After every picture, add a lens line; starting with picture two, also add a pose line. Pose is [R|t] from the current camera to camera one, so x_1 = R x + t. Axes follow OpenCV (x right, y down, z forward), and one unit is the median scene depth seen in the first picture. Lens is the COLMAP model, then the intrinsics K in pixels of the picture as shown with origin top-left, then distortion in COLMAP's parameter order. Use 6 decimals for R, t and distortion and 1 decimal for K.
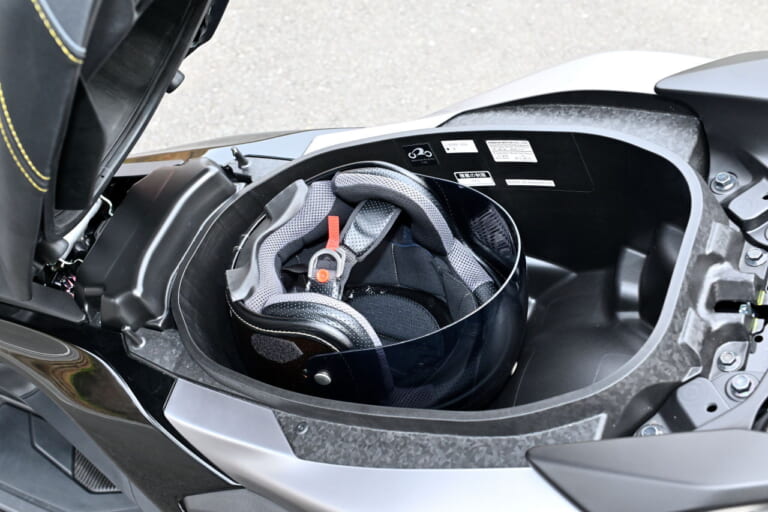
lens RADIAL K [[1091.0, 0, 382.7], [0, 1091.0, 254.3], [0, 0, 1]] dist [-0.010048, 0.000000]
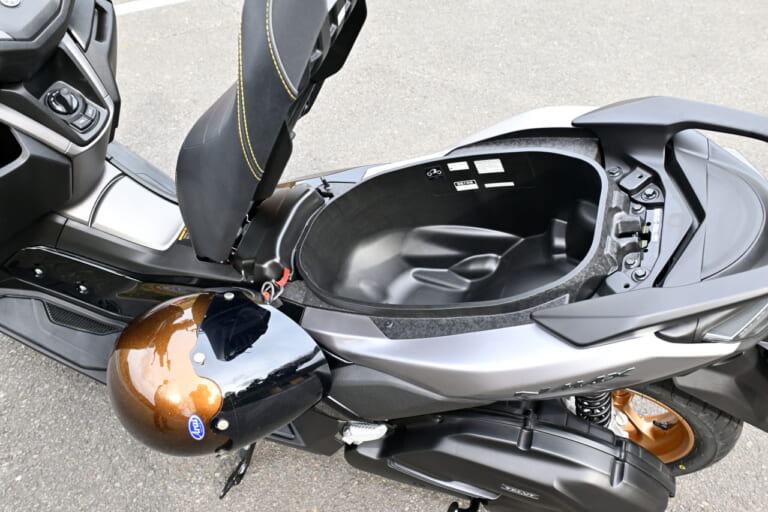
lens RADIAL K [[704.7, 0, 386.3], [0, 704.7, 254.9], [0, 0, 1]] dist [0.001564, 0.000000]
pose [[0.995759, -0.055023, 0.073732, -0.137955], [0.058356, 0.997333, -0.043828, 0.087406], [-0.071124, 0.047945, 0.996315, -0.115560]]
